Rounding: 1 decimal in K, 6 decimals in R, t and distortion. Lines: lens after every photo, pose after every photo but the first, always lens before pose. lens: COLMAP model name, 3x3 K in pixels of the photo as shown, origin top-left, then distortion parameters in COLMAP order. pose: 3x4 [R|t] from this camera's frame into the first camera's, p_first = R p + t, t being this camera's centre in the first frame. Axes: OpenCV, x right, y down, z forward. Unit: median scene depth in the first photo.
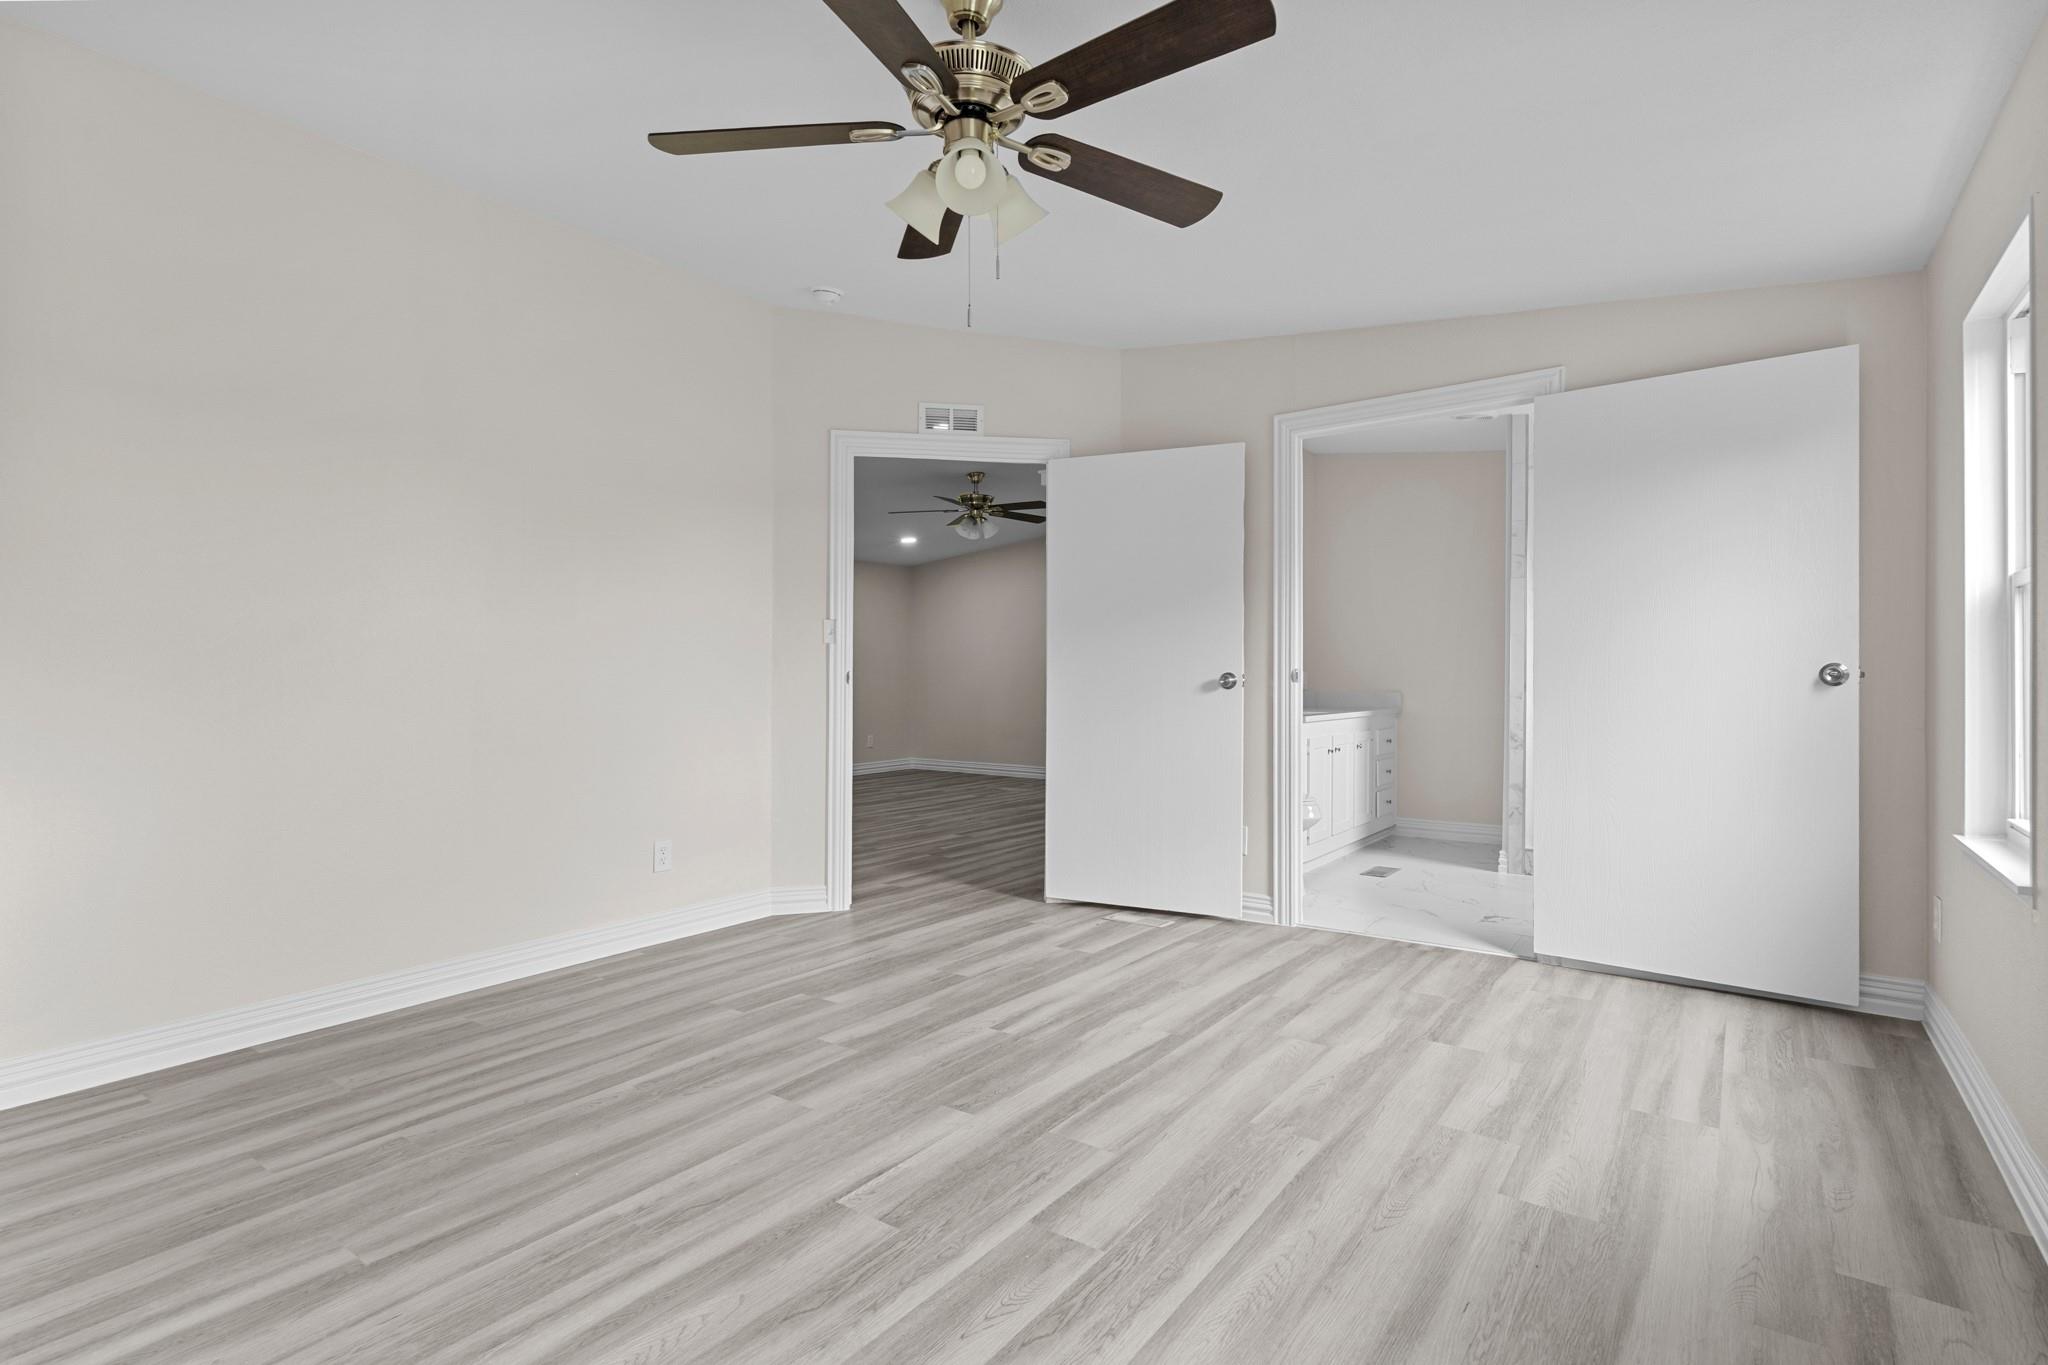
lens RADIAL K [[997.7, 0, 1027.2], [0, 997.7, 677.8], [0, 0, 1]] dist [-0.000899, 0.000057]
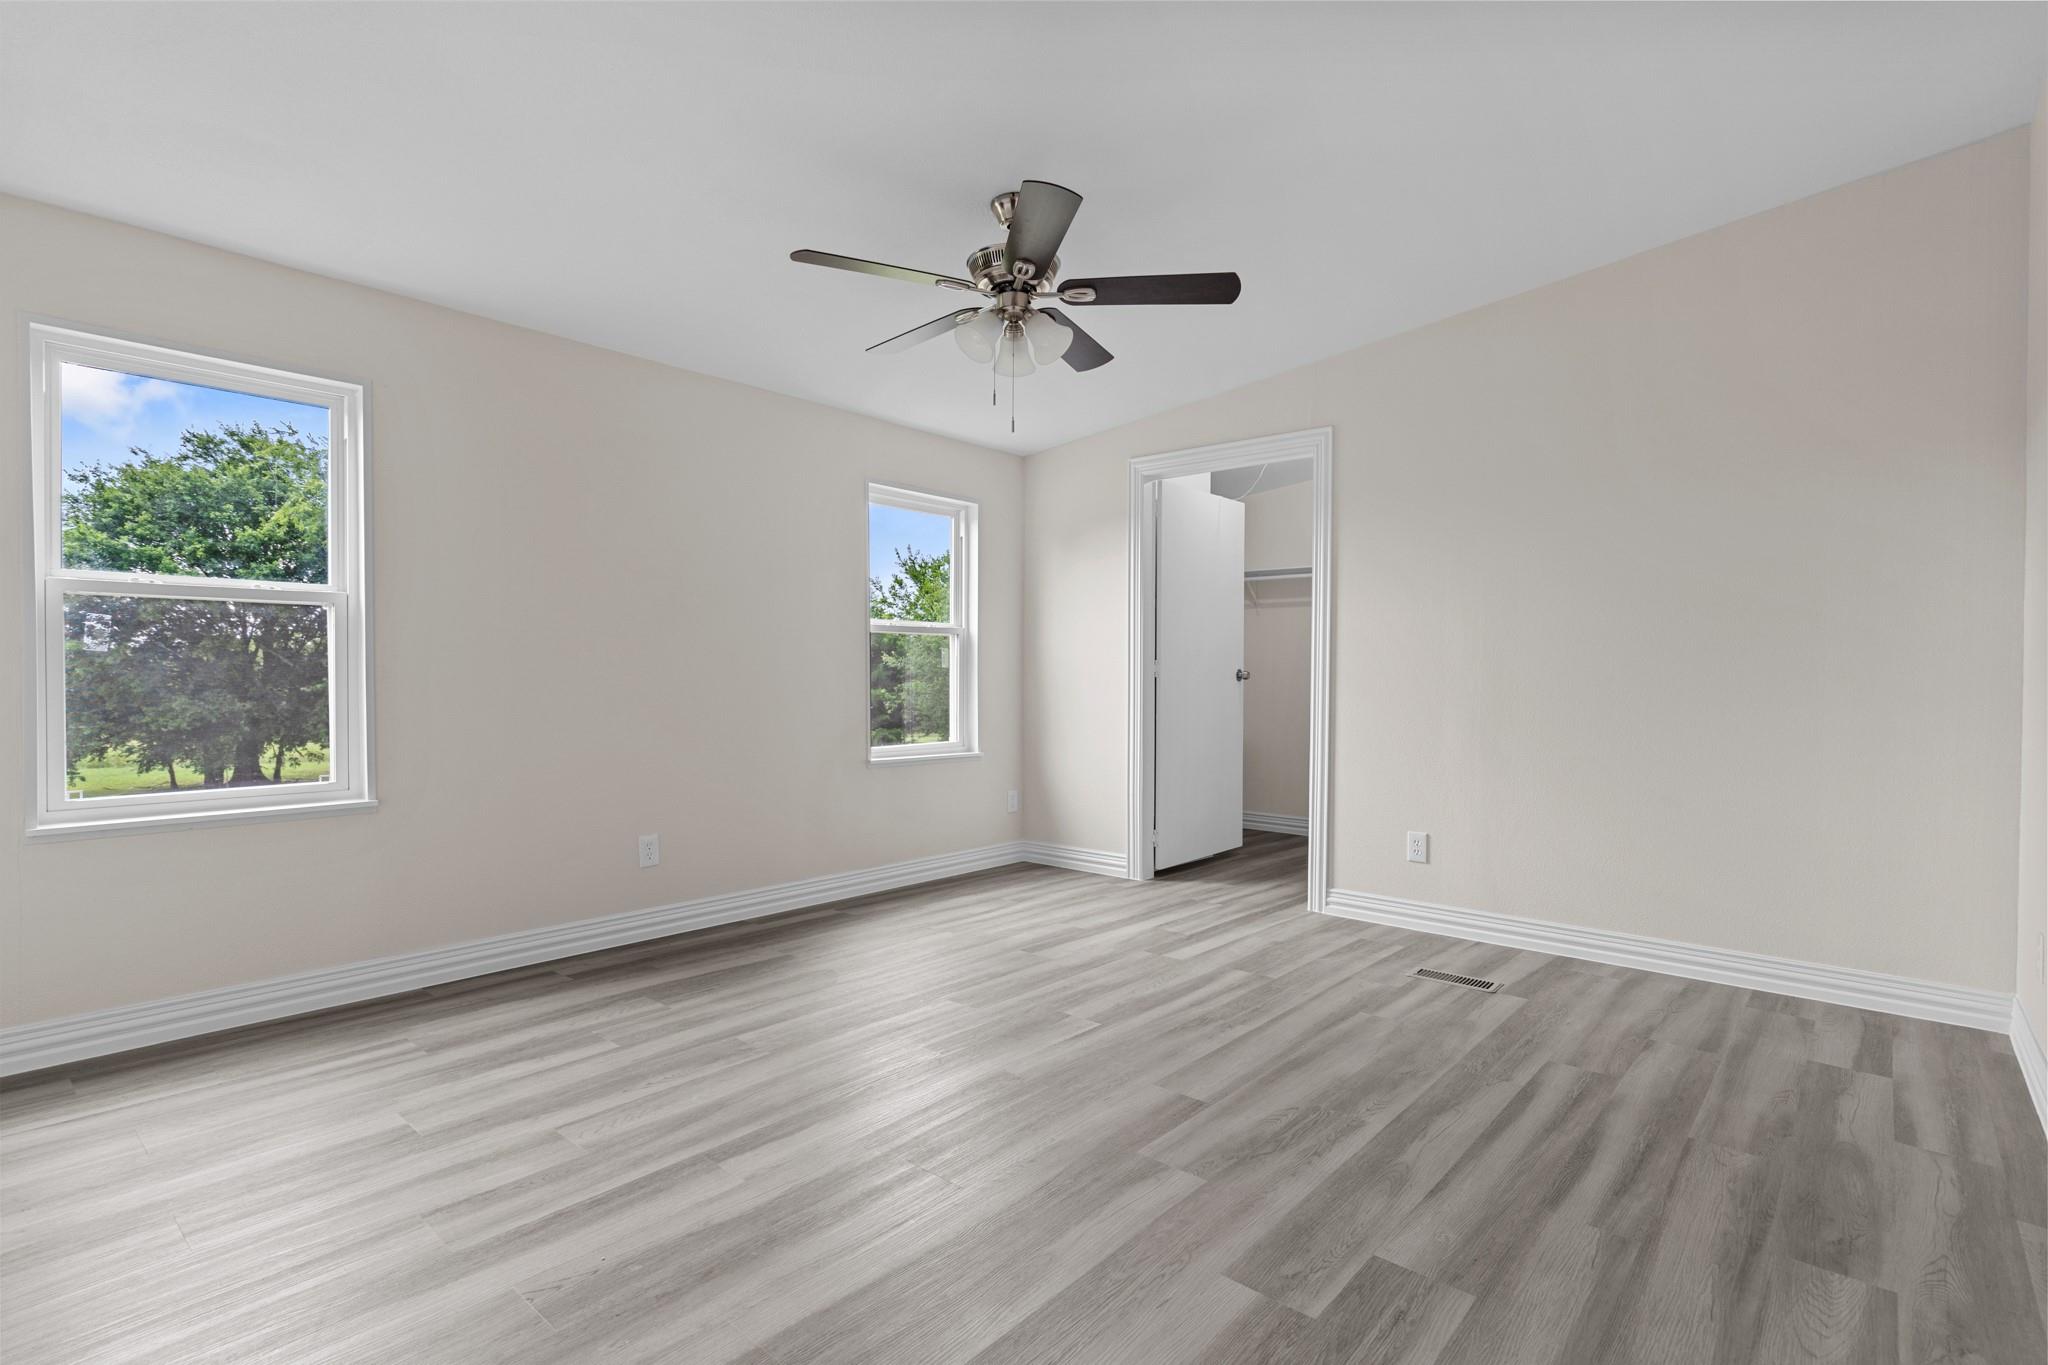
lens RADIAL K [[997.7, 0, 1023.9], [0, 997.7, 681.8], [0, 0, 1]] dist [-0.000899, 0.000057]
pose [[-0.995774, -0.001903, 0.091822, -0.175398], [-0.000877, 0.999937, 0.011210, -0.004891], [-0.091837, 0.011082, -0.995712, 2.064799]]
